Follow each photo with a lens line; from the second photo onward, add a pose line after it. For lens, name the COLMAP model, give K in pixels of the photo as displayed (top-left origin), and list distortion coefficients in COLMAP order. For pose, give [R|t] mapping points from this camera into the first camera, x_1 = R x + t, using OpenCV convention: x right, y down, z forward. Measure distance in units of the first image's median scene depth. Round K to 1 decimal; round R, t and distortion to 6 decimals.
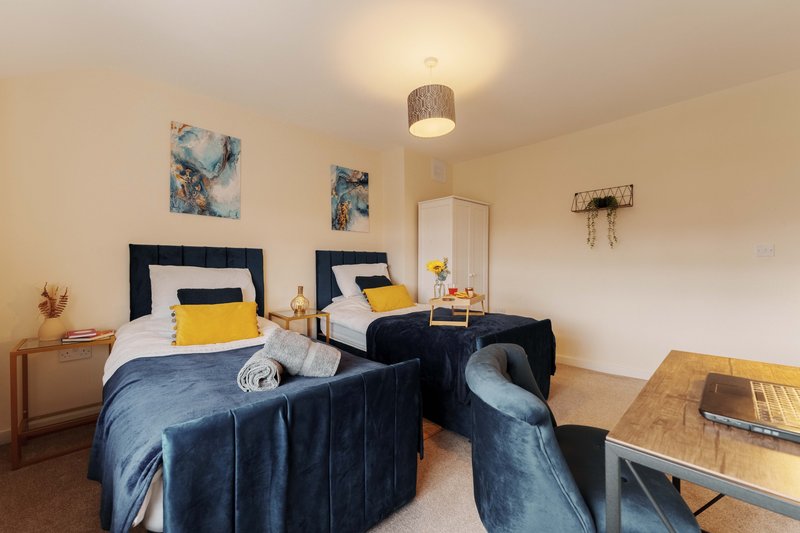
lens RADIAL K [[323.9, 0, 401.2], [0, 323.9, 261.1], [0, 0, 1]] dist [-0.000963, -0.000079]
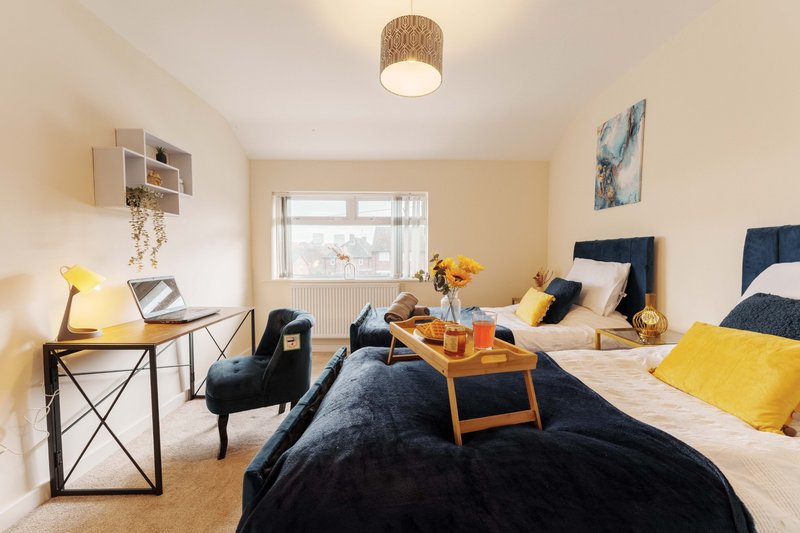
lens RADIAL K [[323.9, 0, 401.2], [0, 323.9, 261.1], [0, 0, 1]] dist [-0.000963, -0.000079]
pose [[-0.706147, 0.017938, -0.707838, 0.526054], [0.008078, 0.999818, 0.017278, -0.001913], [0.708020, 0.006483, -0.706163, 1.248368]]
